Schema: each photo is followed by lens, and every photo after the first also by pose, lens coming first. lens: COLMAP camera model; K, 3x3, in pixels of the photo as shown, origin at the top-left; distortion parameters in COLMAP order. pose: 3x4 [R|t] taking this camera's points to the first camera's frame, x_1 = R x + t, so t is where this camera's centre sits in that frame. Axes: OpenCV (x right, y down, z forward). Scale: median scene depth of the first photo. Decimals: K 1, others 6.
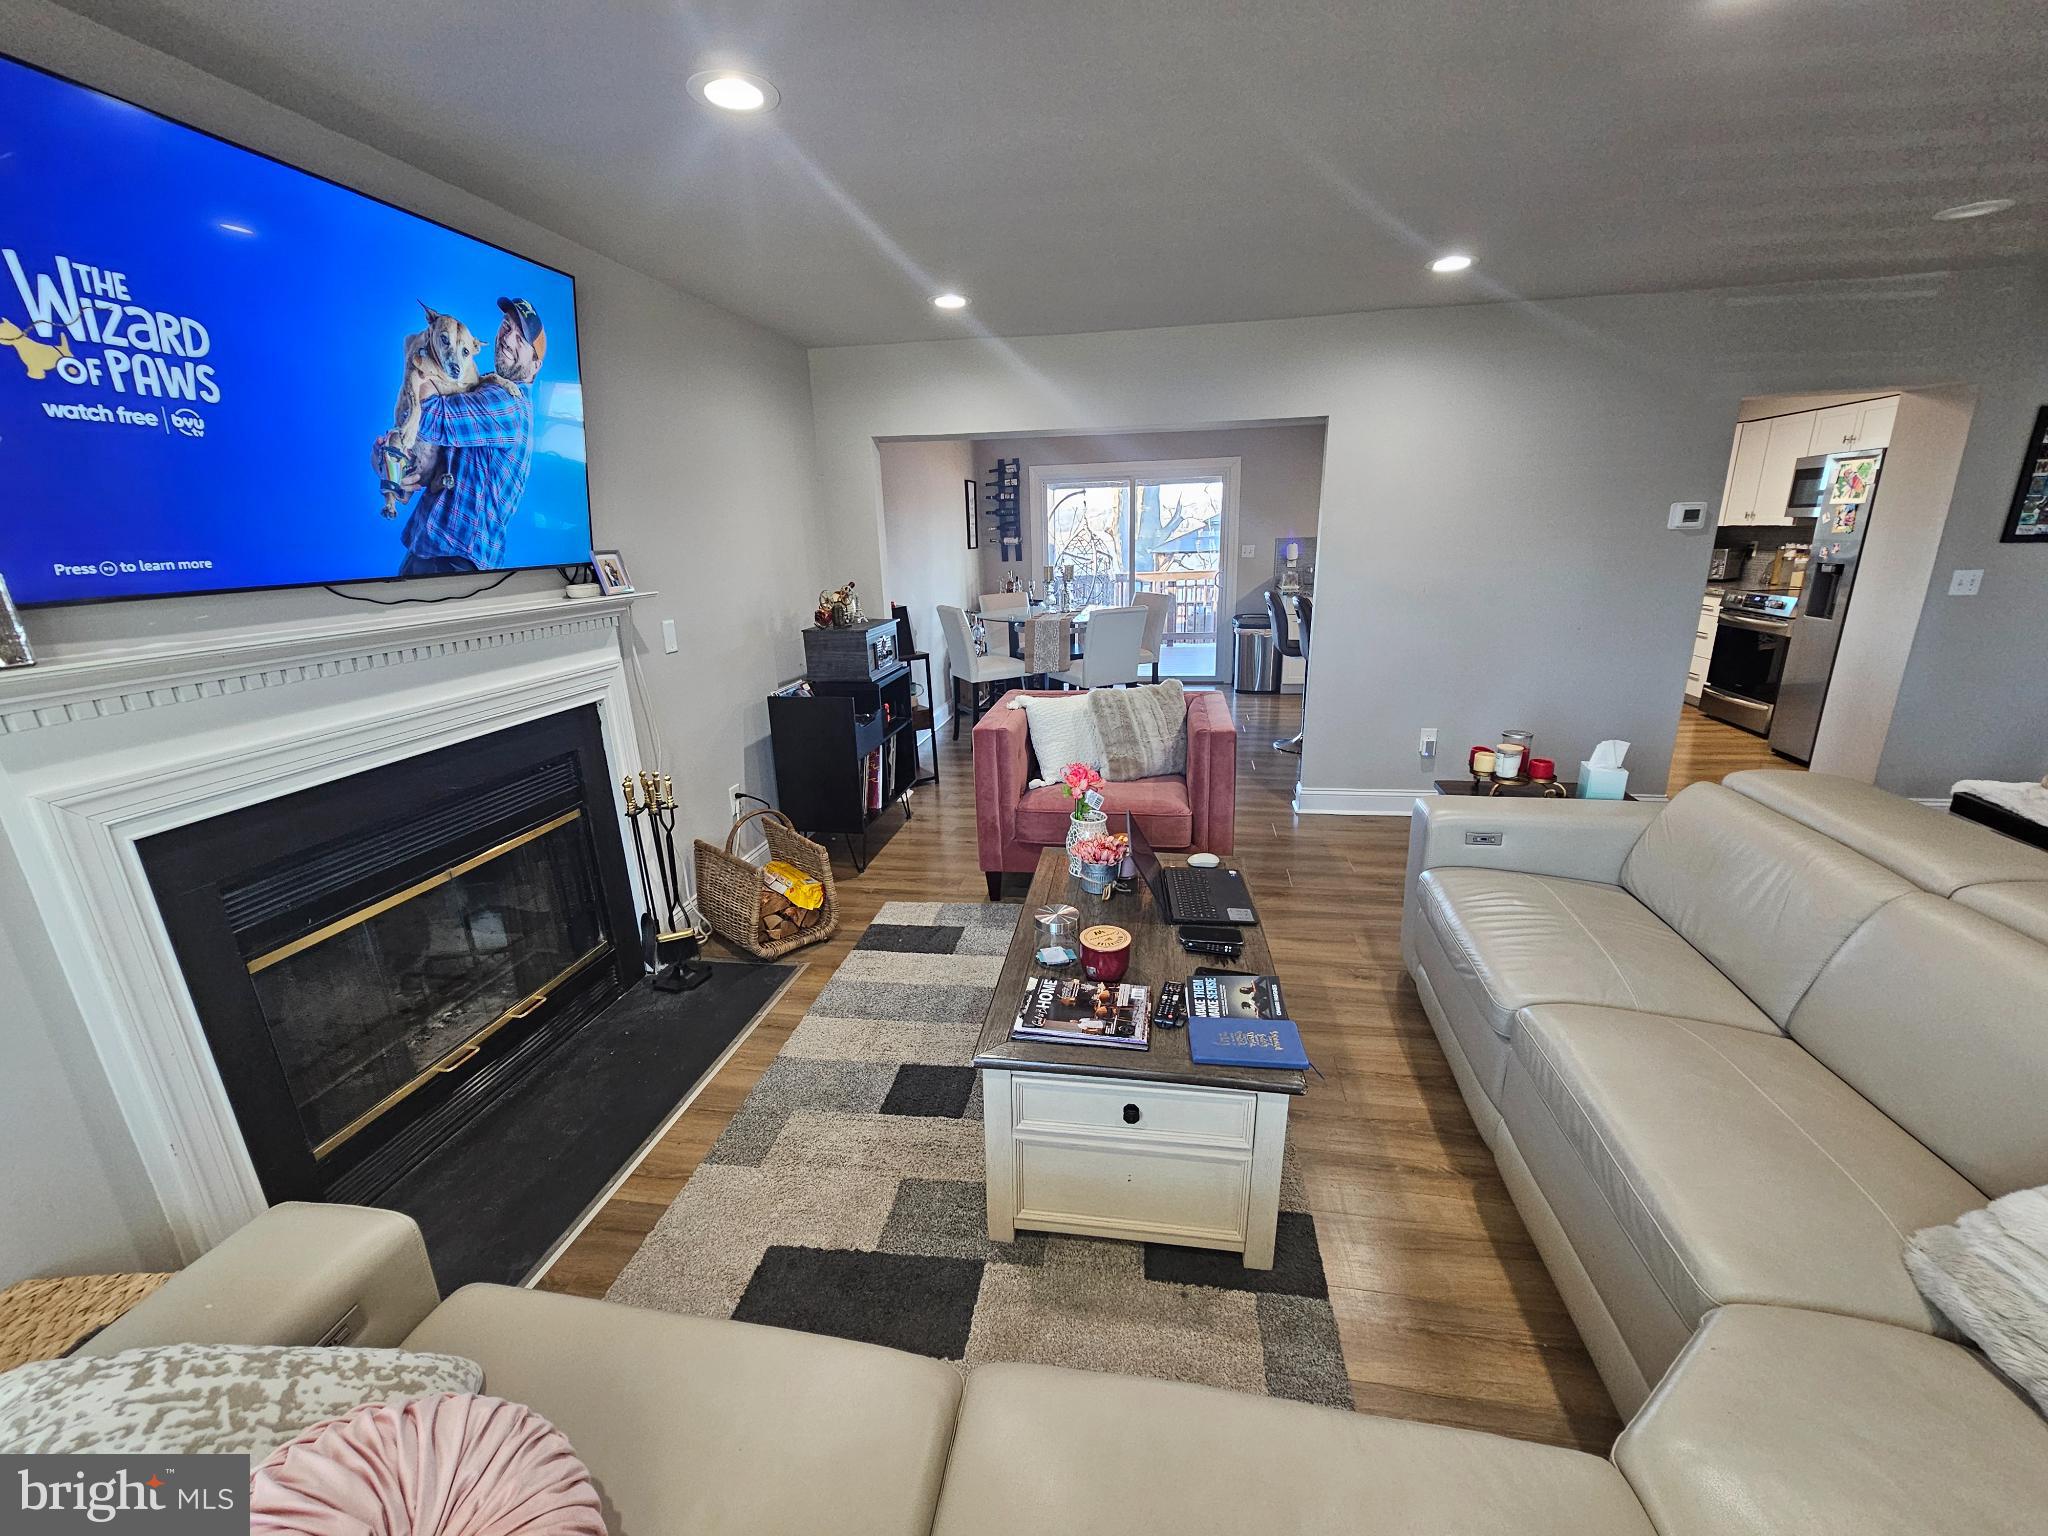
lens RADIAL K [[831.6, 0, 1030.7], [0, 831.6, 767.0], [0, 0, 1]] dist [-0.001760, 0.000017]
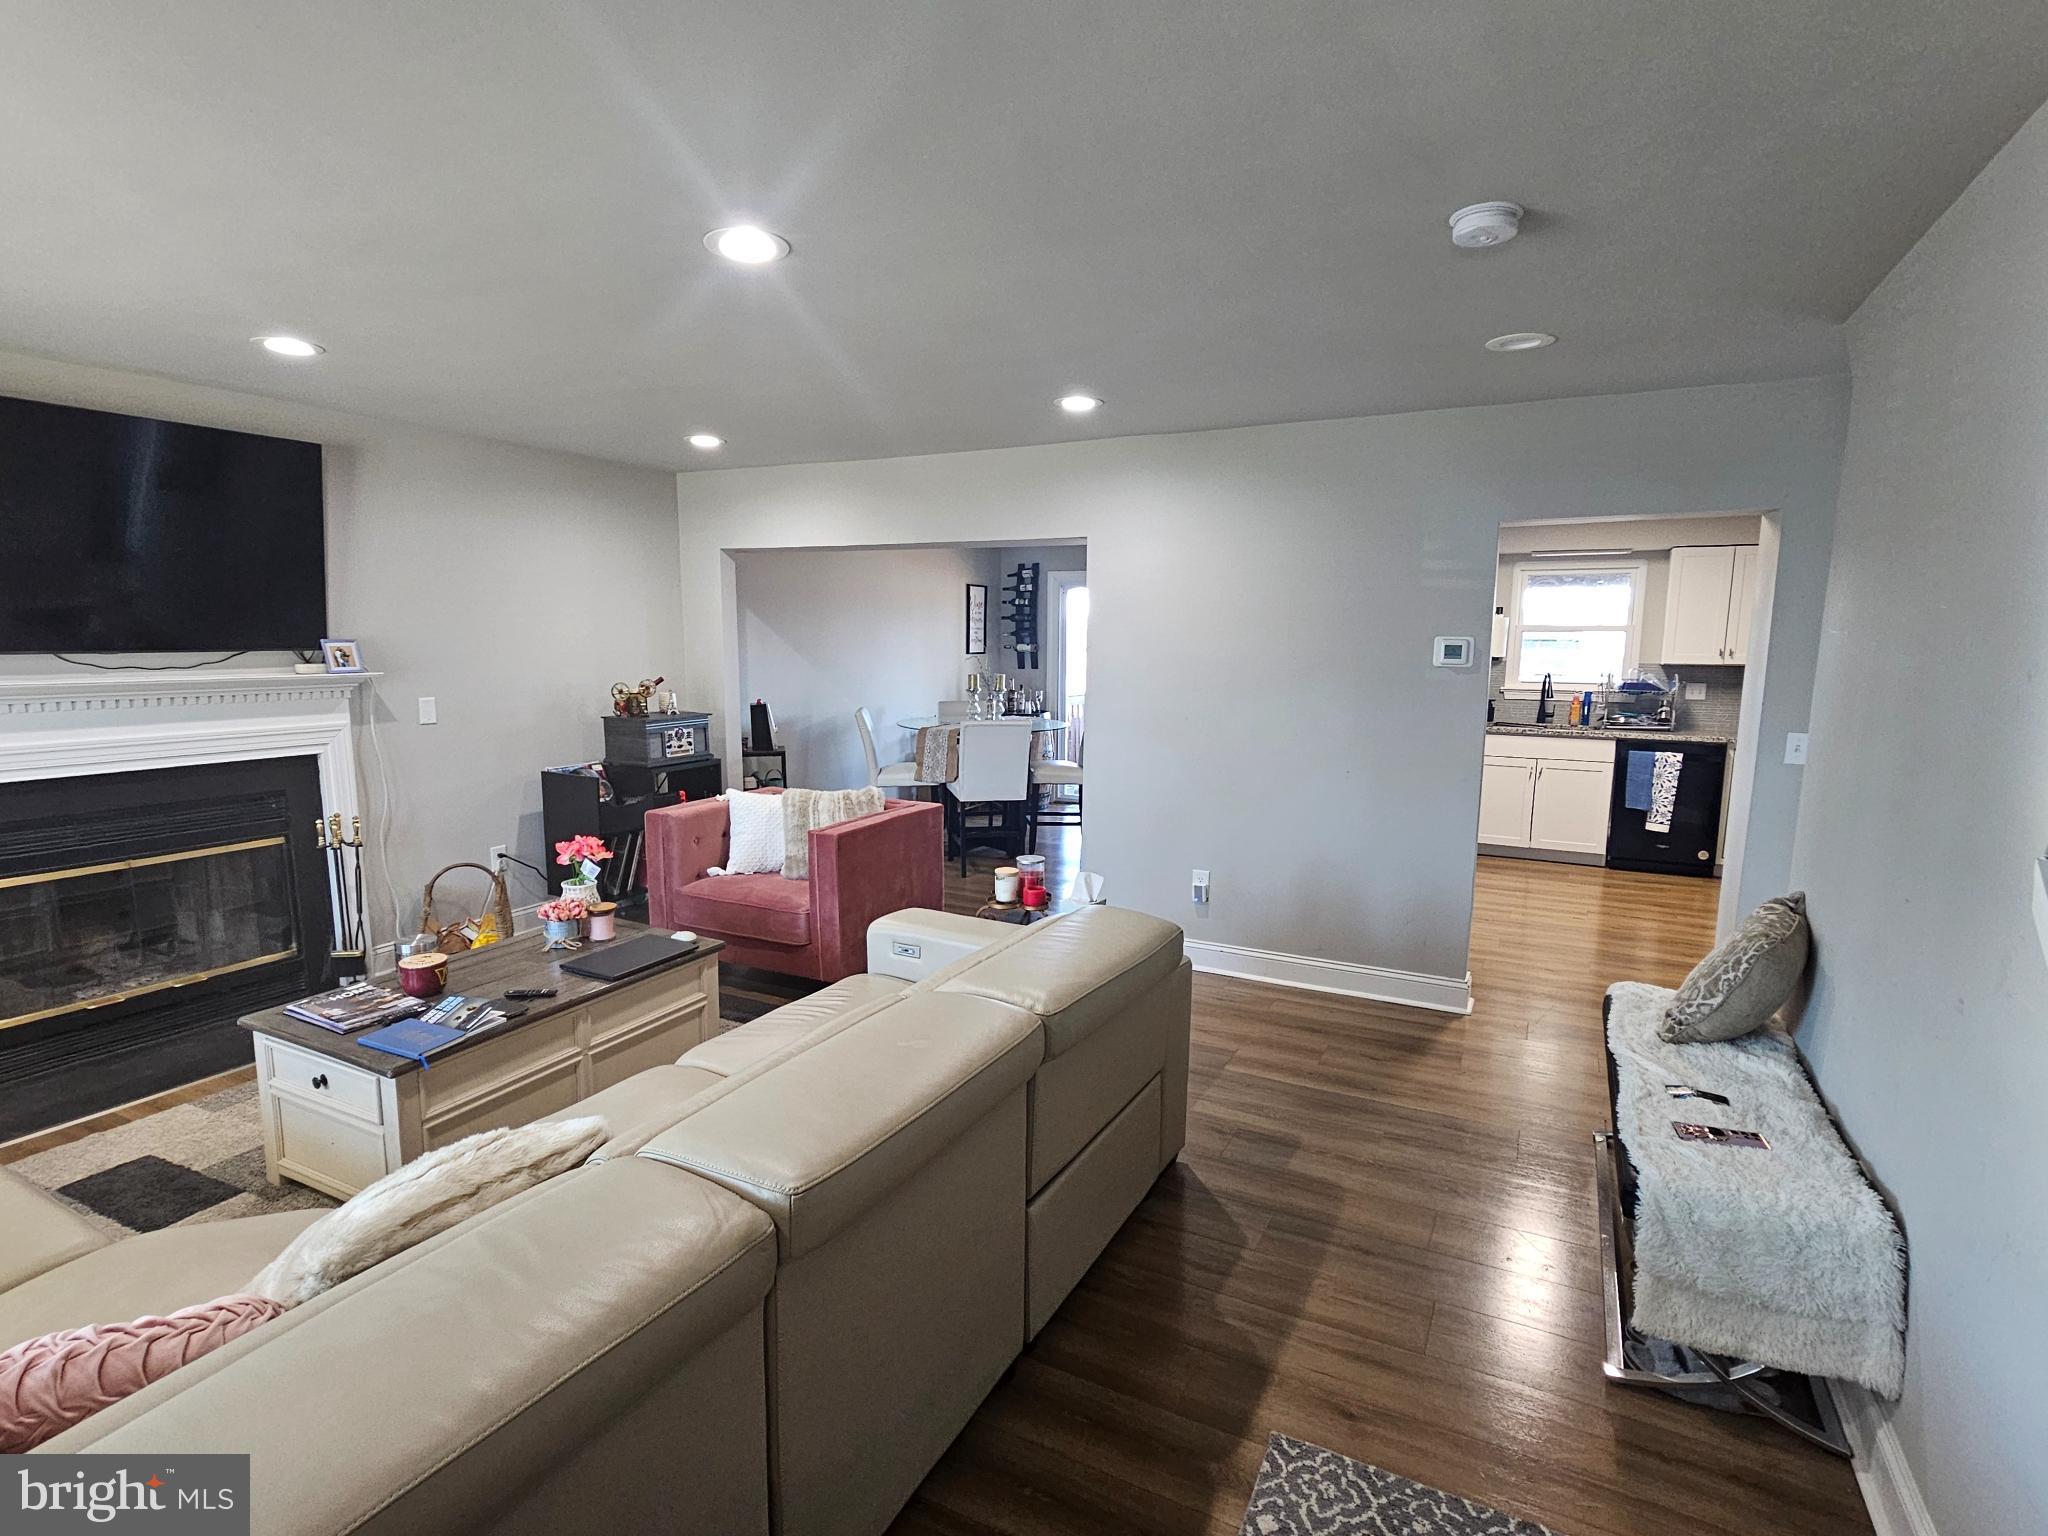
lens RADIAL K [[1008.0, 0, 1024.4], [0, 1008.0, 763.6], [0, 0, 1]] dist [0.001977, 0.000875]
pose [[0.952044, 0.077292, -0.296036, 0.521793], [-0.119745, 0.984512, -0.128053, 0.001238], [0.281554, 0.157361, 0.946554, -0.081116]]
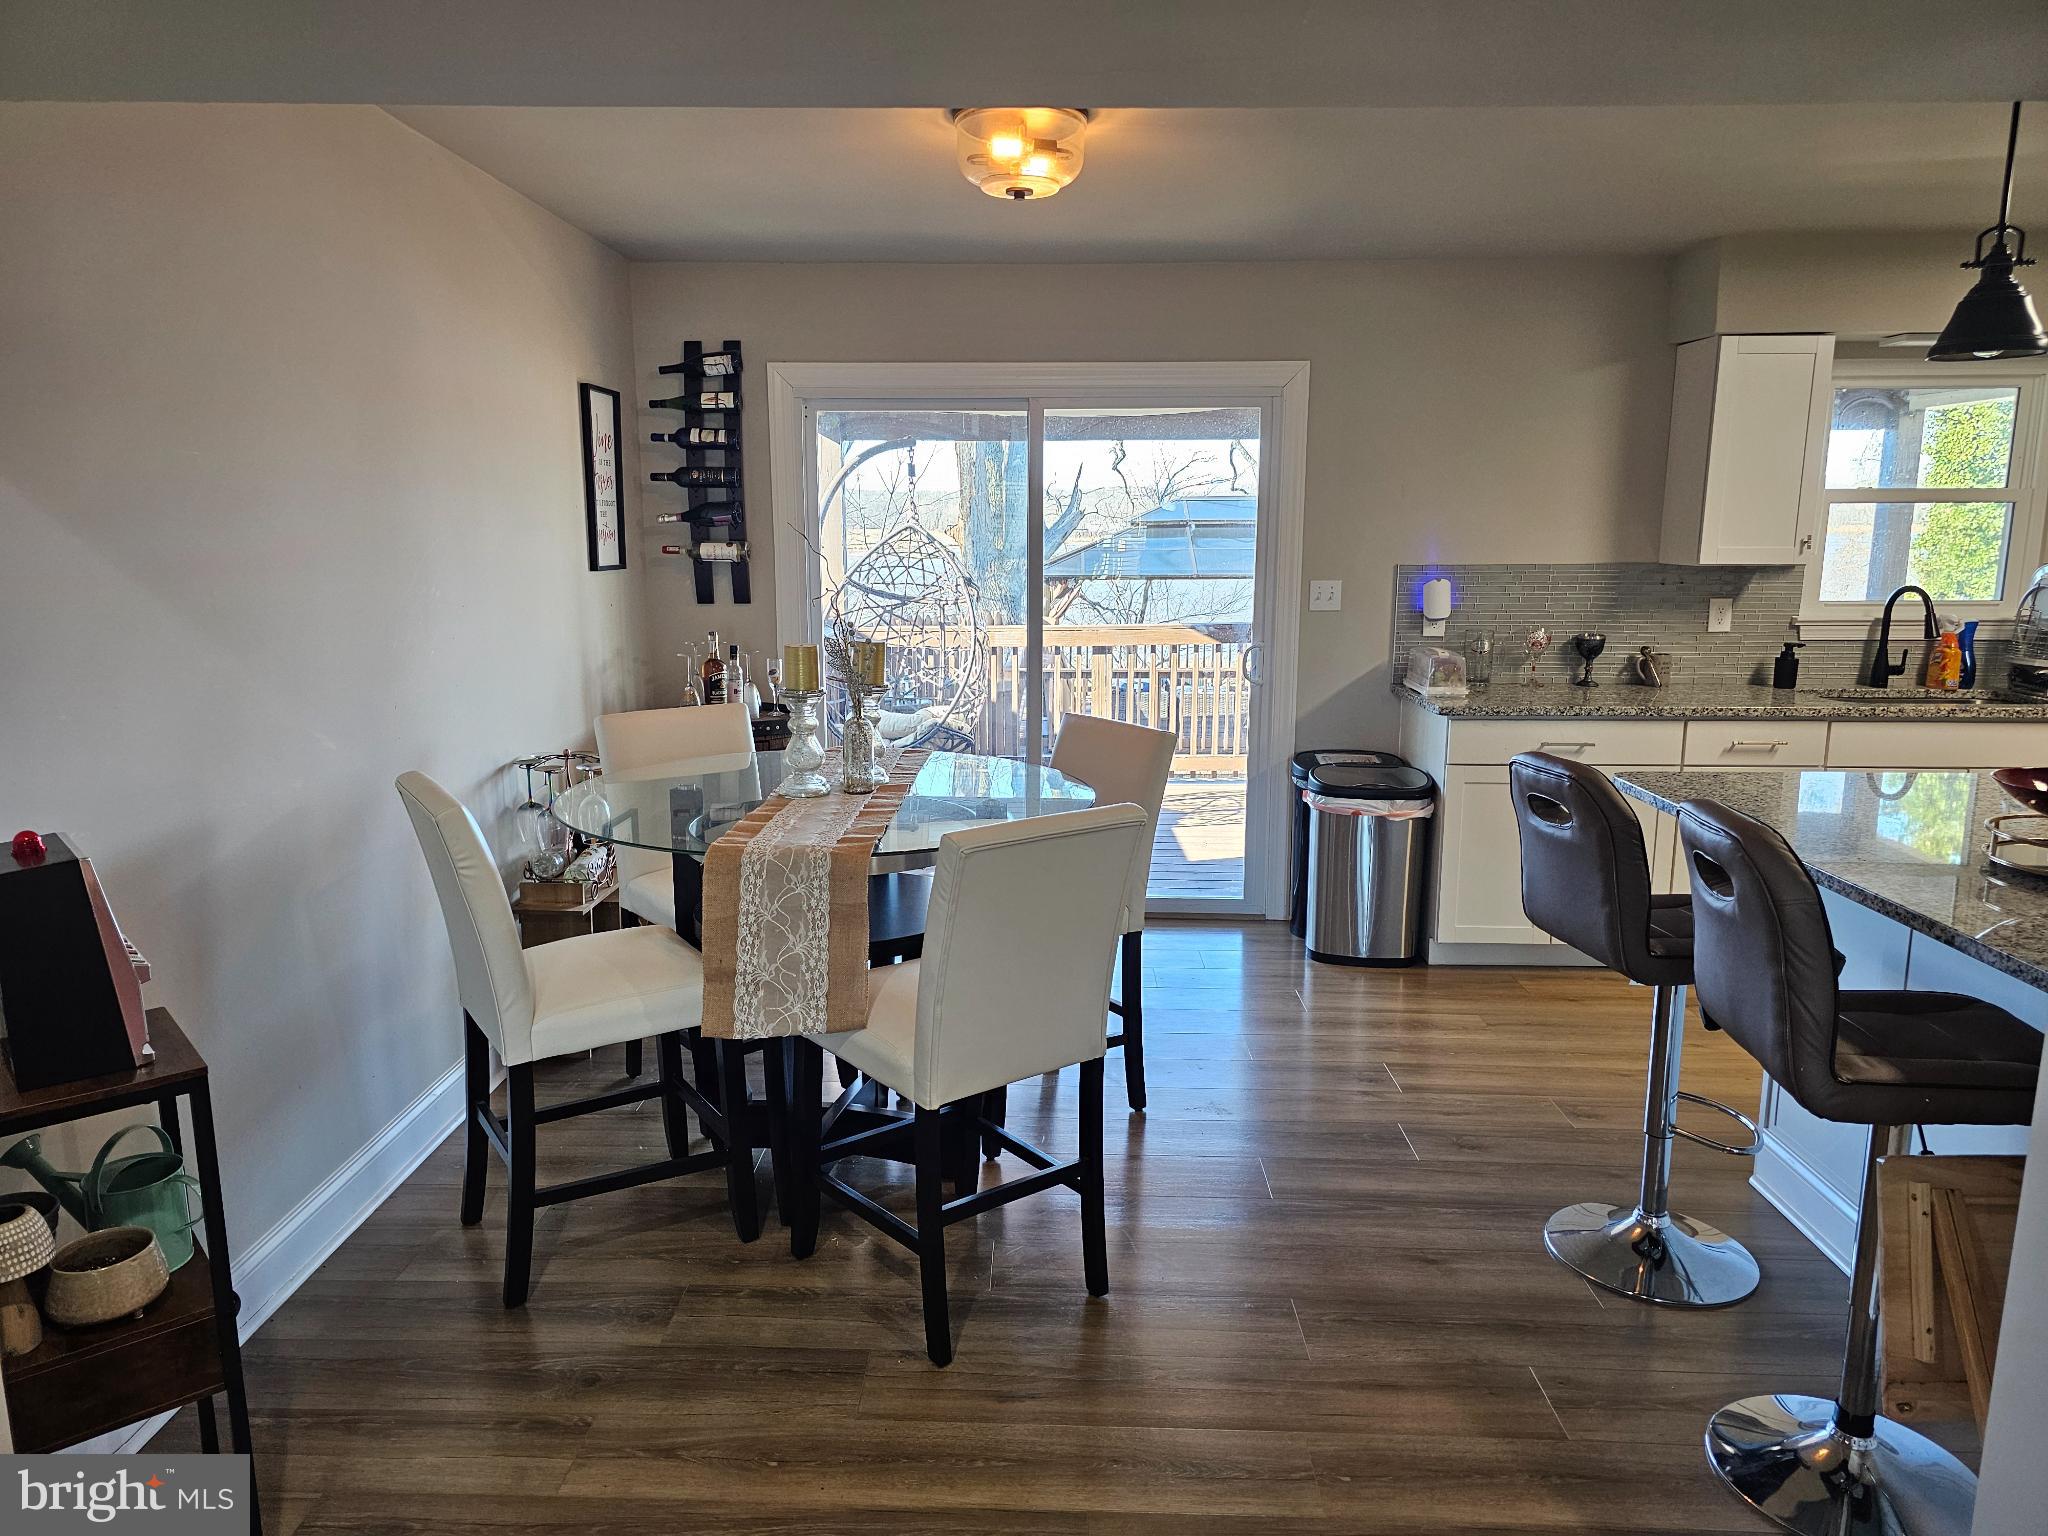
lens RADIAL K [[1361.8, 0, 1015.2], [0, 1361.8, 776.9], [0, 0, 1]] dist [0.049121, -0.052368]
pose [[0.989436, 0.005190, 0.144880, 0.032793], [0.009088, 0.995173, -0.097717, -0.174655], [-0.144687, 0.098002, 0.984612, 0.610773]]
